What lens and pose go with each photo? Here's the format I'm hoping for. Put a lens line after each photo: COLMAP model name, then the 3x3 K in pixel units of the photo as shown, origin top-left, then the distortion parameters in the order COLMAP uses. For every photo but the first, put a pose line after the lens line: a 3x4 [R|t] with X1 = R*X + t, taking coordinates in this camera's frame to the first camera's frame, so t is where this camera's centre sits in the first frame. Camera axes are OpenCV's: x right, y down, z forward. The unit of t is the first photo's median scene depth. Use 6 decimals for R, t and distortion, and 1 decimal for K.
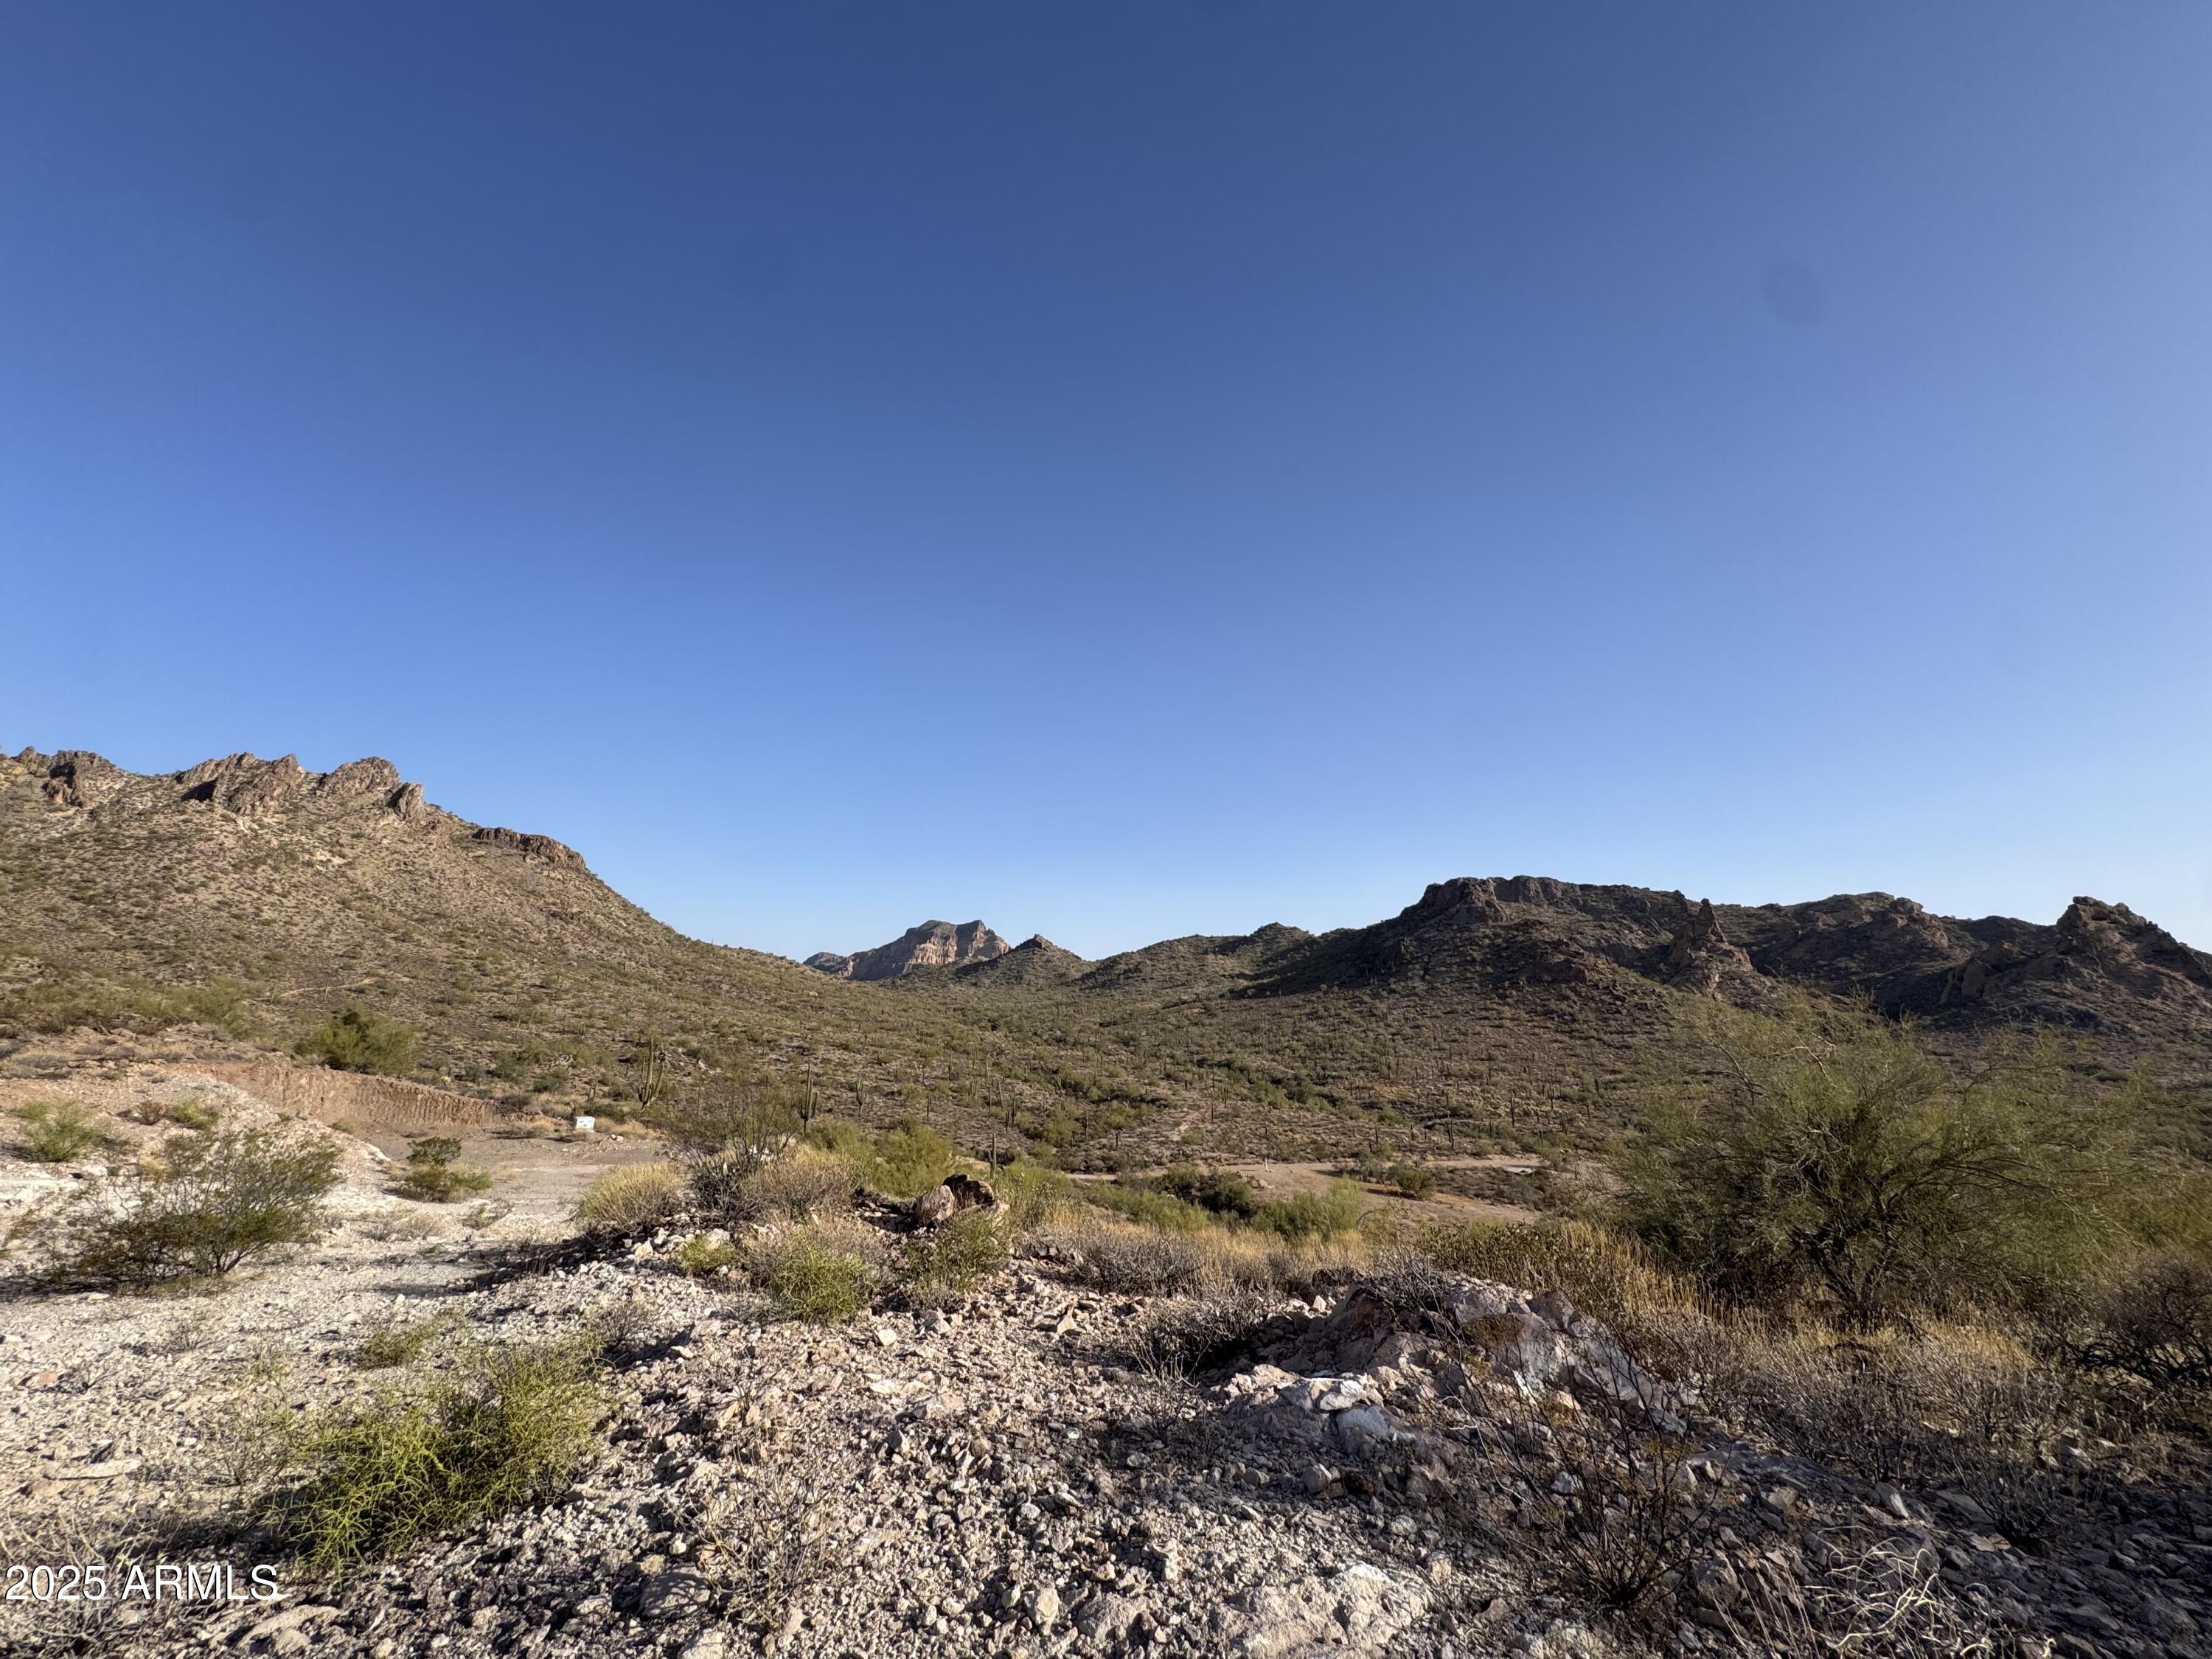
lens RADIAL K [[883.3, 0, 1104.8], [0, 883.3, 825.6], [0, 0, 1]] dist [-0.002890, 0.000428]
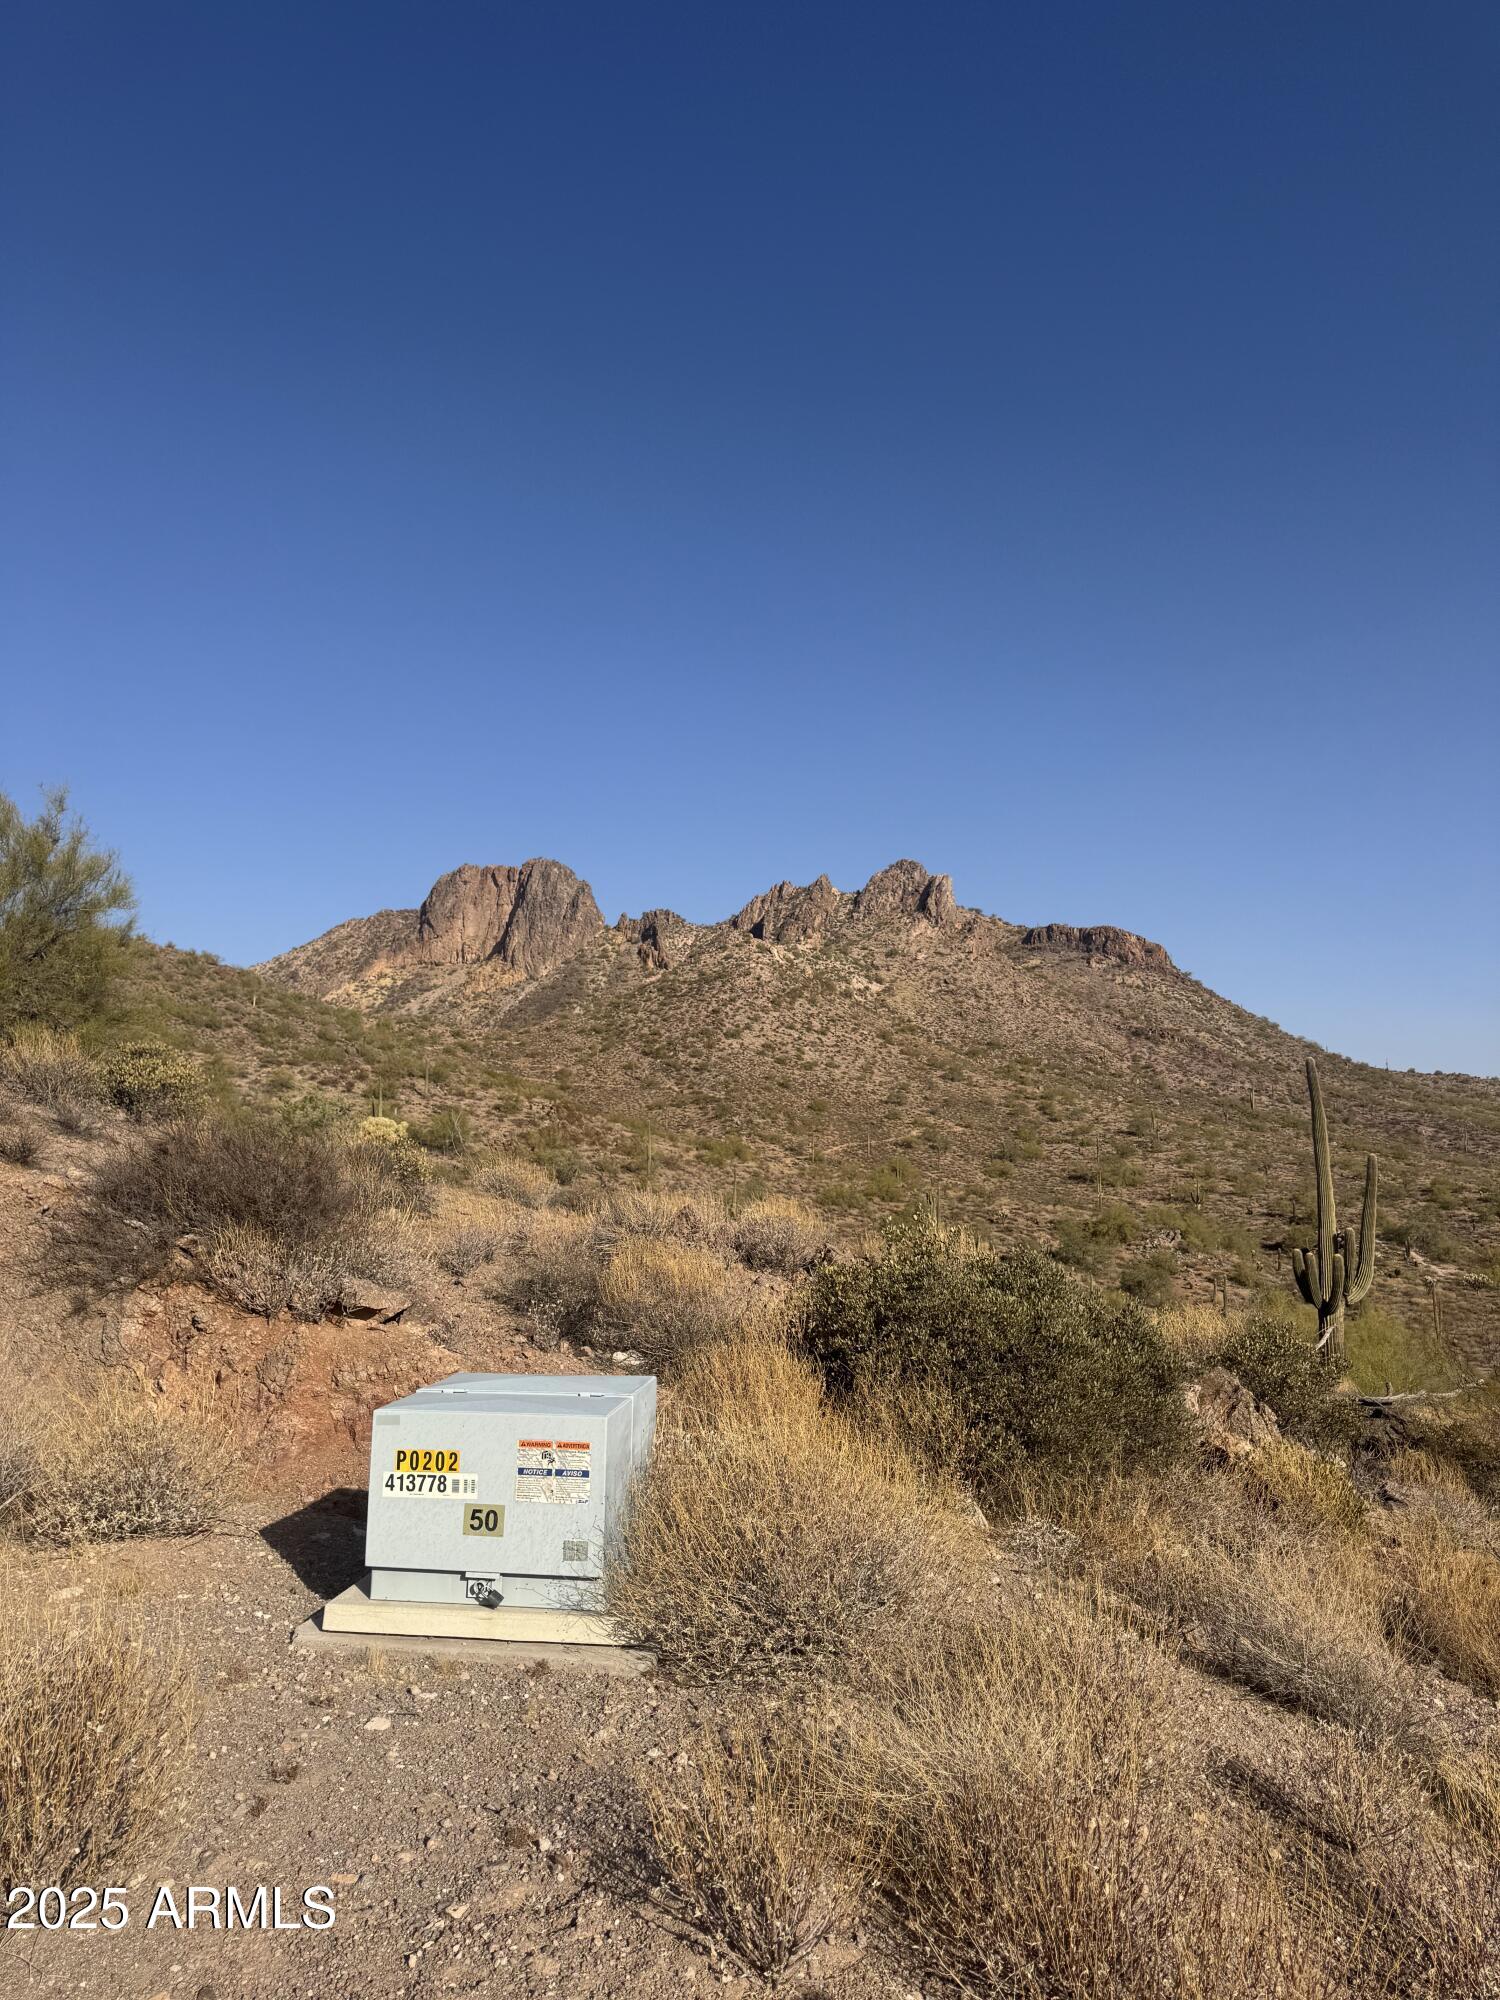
lens RADIAL K [[1393.3, 0, 764.1], [0, 1393.3, 1001.1], [0, 0, 1]] dist [0.168654, -0.347811]
pose [[0.675333, -0.110839, -0.729136, -0.060675], [0.165592, 0.986188, 0.003459, 0.037638], [0.718682, -0.123075, 0.684360, 0.116189]]
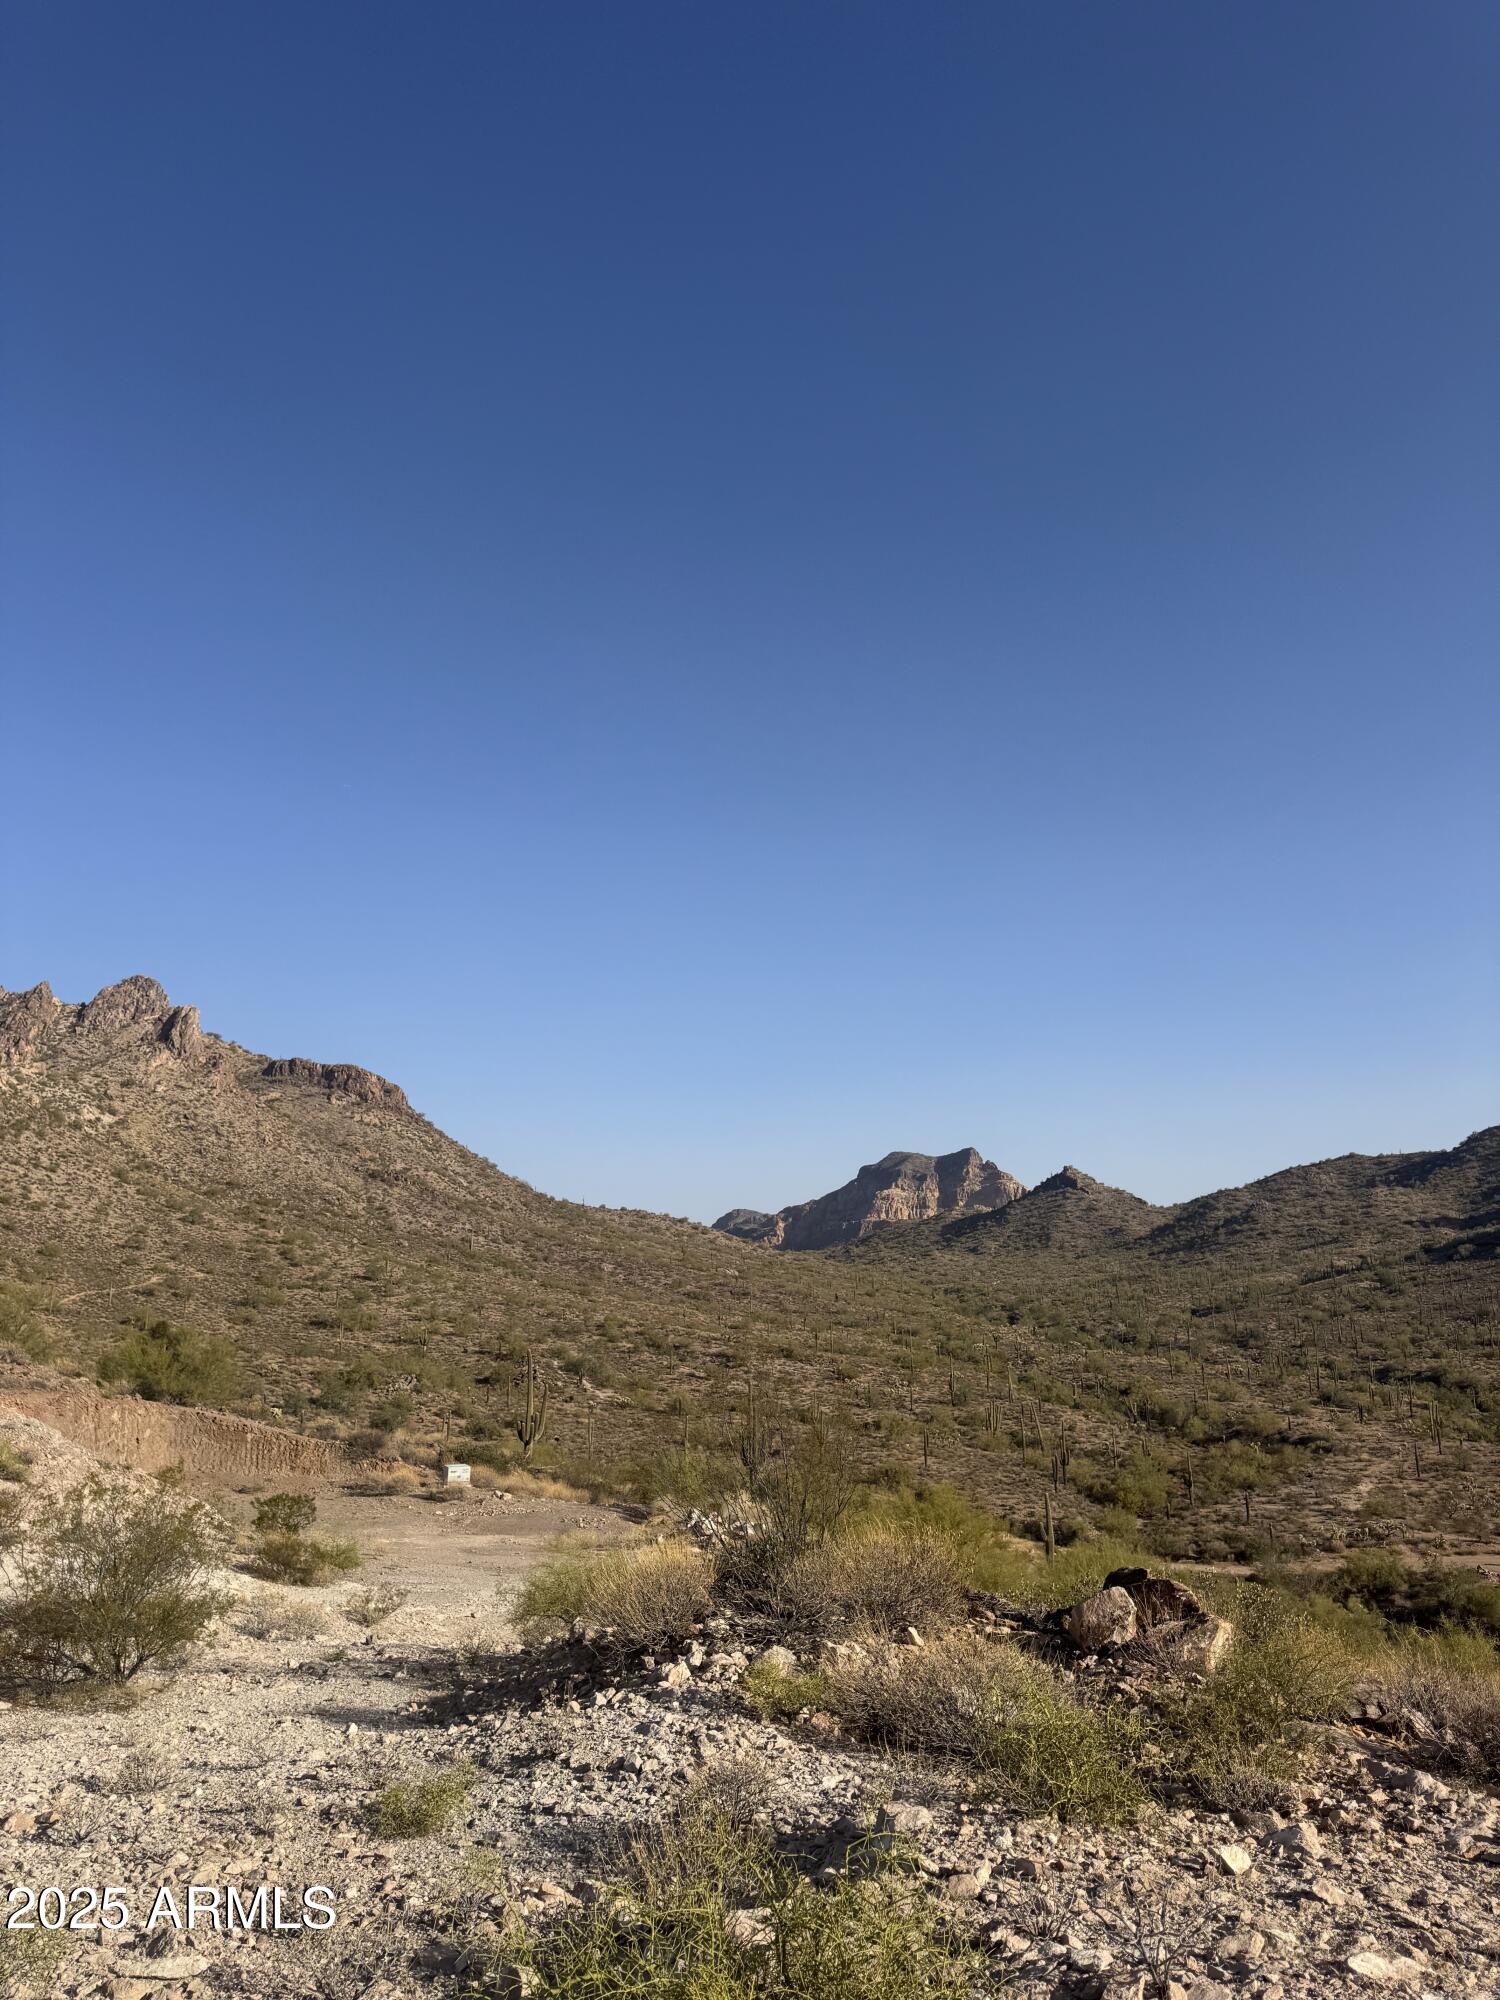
lens RADIAL K [[1393.3, 0, 764.1], [0, 1393.3, 1001.1], [0, 0, 1]] dist [0.168654, -0.347811]
pose [[0.957888, -0.084928, -0.274297, -0.002742], [0.085537, 0.996287, -0.009763, 0.000010], [0.274107, -0.014111, 0.961596, 0.000272]]
